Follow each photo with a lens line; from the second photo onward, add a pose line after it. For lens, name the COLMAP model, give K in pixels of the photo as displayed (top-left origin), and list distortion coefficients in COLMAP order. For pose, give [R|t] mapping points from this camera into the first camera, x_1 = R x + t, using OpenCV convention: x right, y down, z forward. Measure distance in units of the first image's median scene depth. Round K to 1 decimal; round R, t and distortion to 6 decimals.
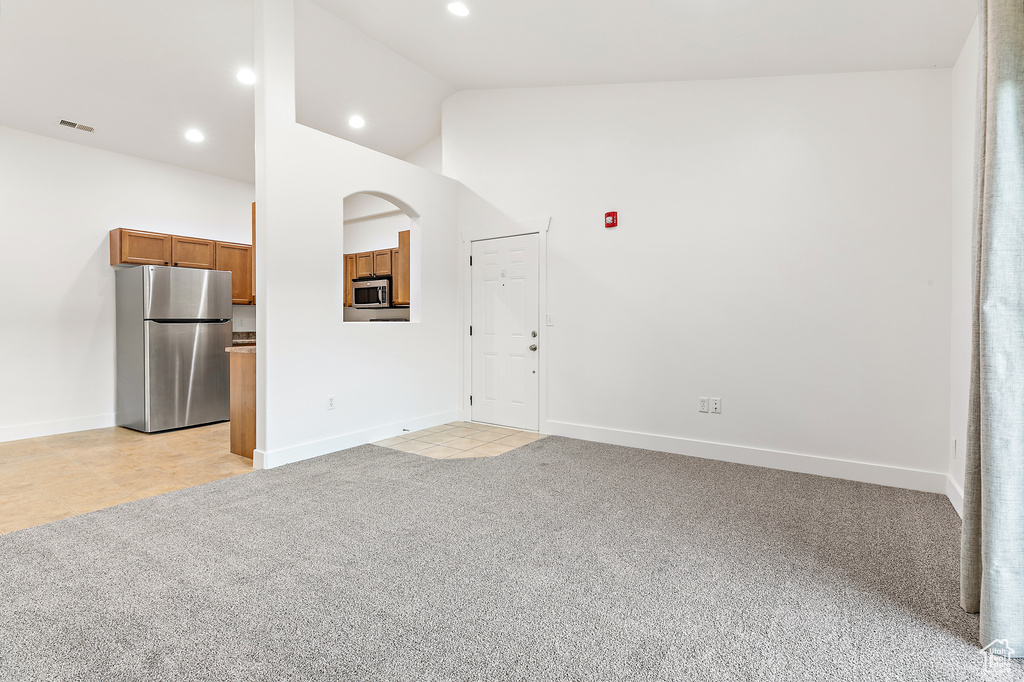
lens RADIAL K [[473.2, 0, 517.0], [0, 473.2, 322.7], [0, 0, 1]] dist [0.010353, -0.000331]
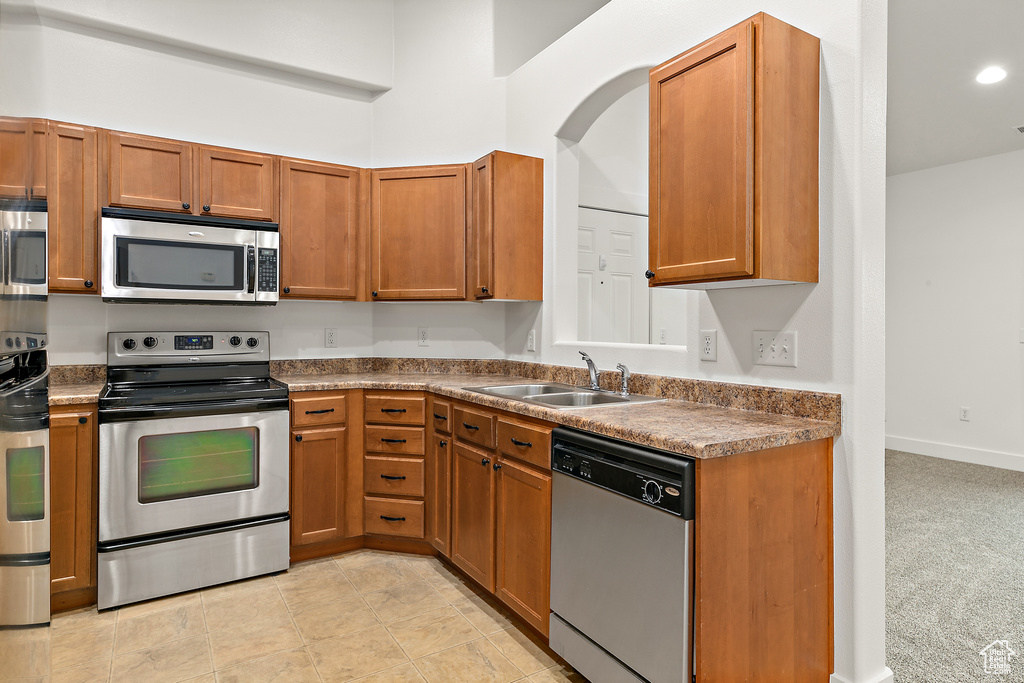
lens RADIAL K [[577.9, 0, 526.1], [0, 577.9, 327.1], [0, 0, 1]] dist [0.003383, 0.000131]
pose [[0.384388, 0.005130, 0.923158, -0.804471], [-0.003514, 0.999985, -0.004094, -0.014846], [-0.923165, -0.001670, 0.384400, 0.791083]]
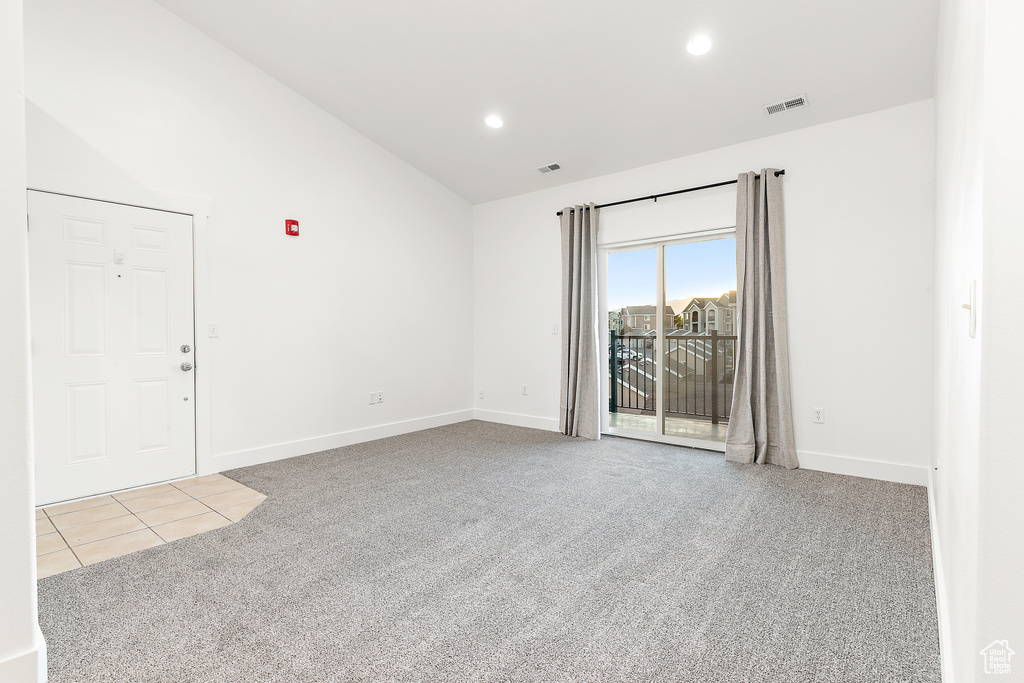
lens RADIAL K [[485.6, 0, 512.0], [0, 485.6, 341.5], [0, 0, 1]] dist [0.000326, 0.000035]
pose [[0.083362, -0.015600, 0.996397, -0.655149], [0.010051, 0.999840, 0.014813, 0.006412], [-0.996469, 0.008780, 0.083506, 0.403075]]
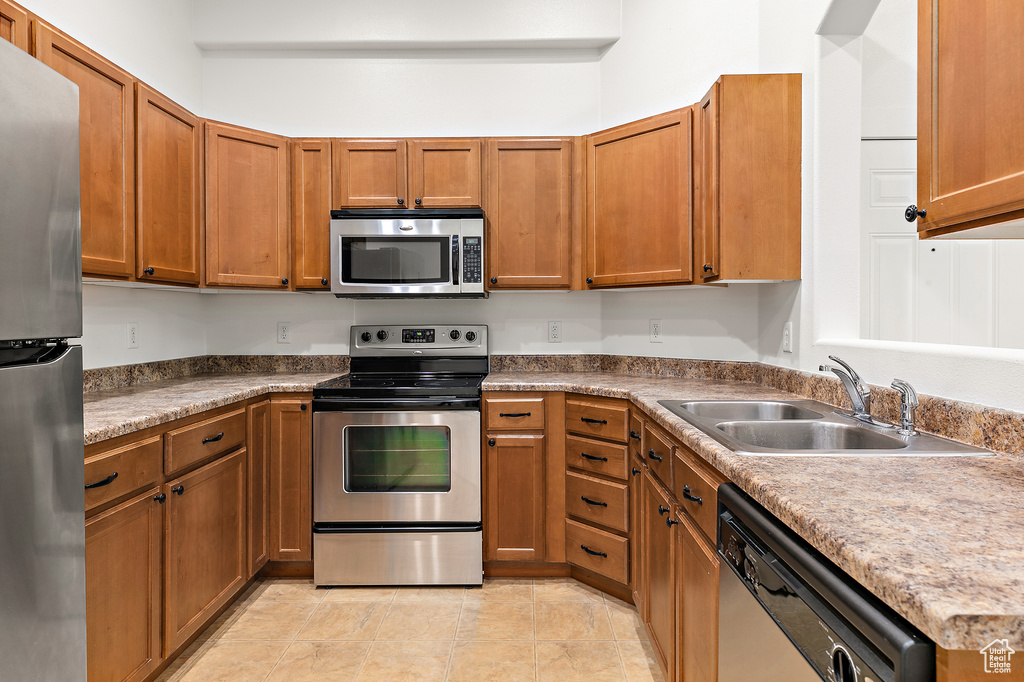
lens RADIAL K [[582.2, 0, 520.1], [0, 582.2, 322.5], [0, 0, 1]] dist [0.006576, 0.000631]
pose [[0.828182, -0.001667, 0.560456, -0.635817], [0.001412, 0.999999, 0.000889, -0.014696], [-0.560457, 0.000055, 0.828184, 0.771936]]
